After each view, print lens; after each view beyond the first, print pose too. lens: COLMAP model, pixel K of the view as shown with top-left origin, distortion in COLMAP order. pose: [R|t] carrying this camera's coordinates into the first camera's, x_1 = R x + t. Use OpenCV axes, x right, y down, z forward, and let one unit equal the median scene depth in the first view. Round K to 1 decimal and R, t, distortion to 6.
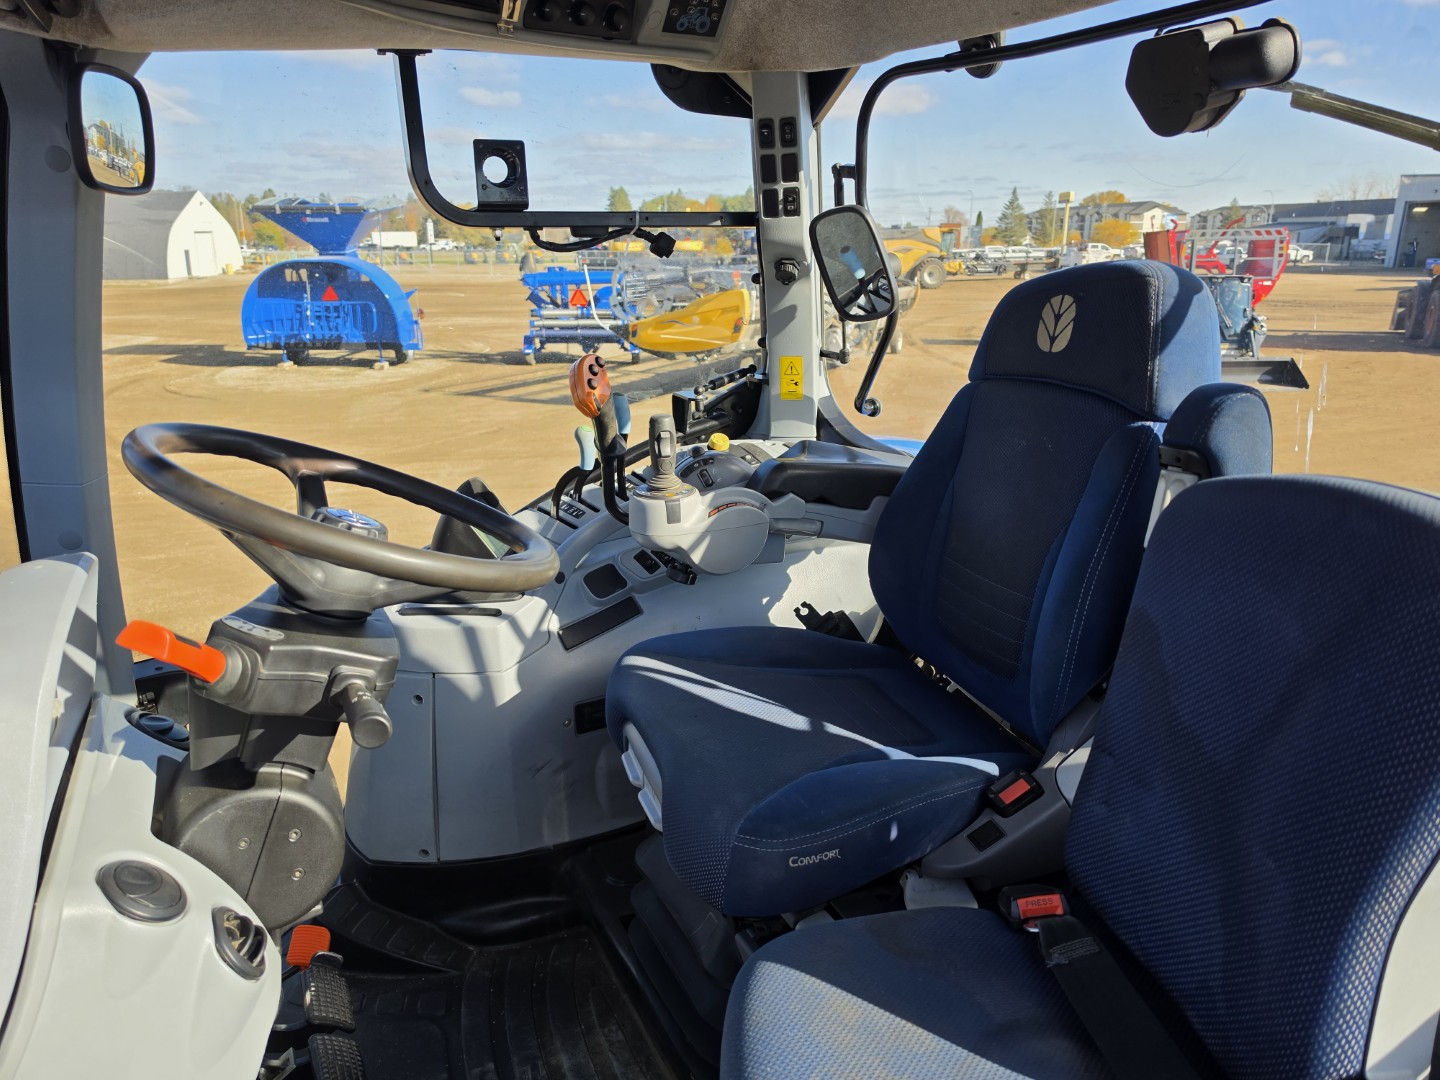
lens RADIAL K [[985.8, 0, 720.0], [0, 985.8, 540.0], [0, 0, 1]] dist [0.061735, -0.054531]
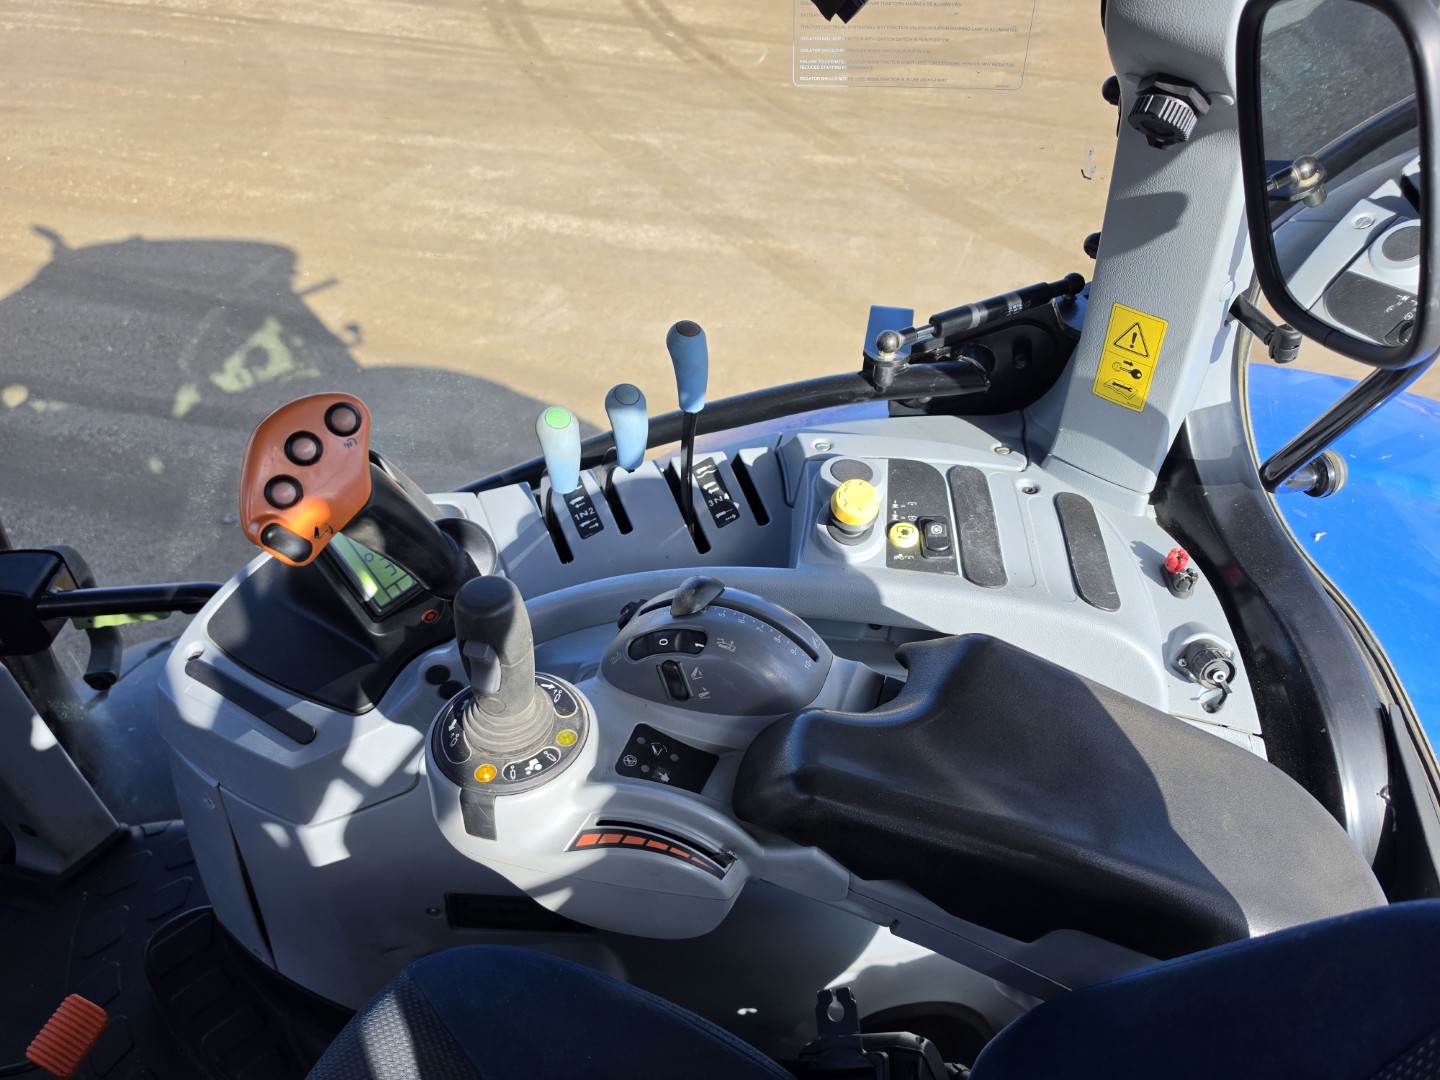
lens RADIAL K [[985.8, 0, 720.0], [0, 985.8, 540.0], [0, 0, 1]] dist [0.061735, -0.054531]
pose [[0.862107, 0.352274, -0.364245, 0.103838], [-0.196306, 0.894871, 0.400837, -0.229571], [0.467157, -0.274061, 0.840628, 0.551975]]
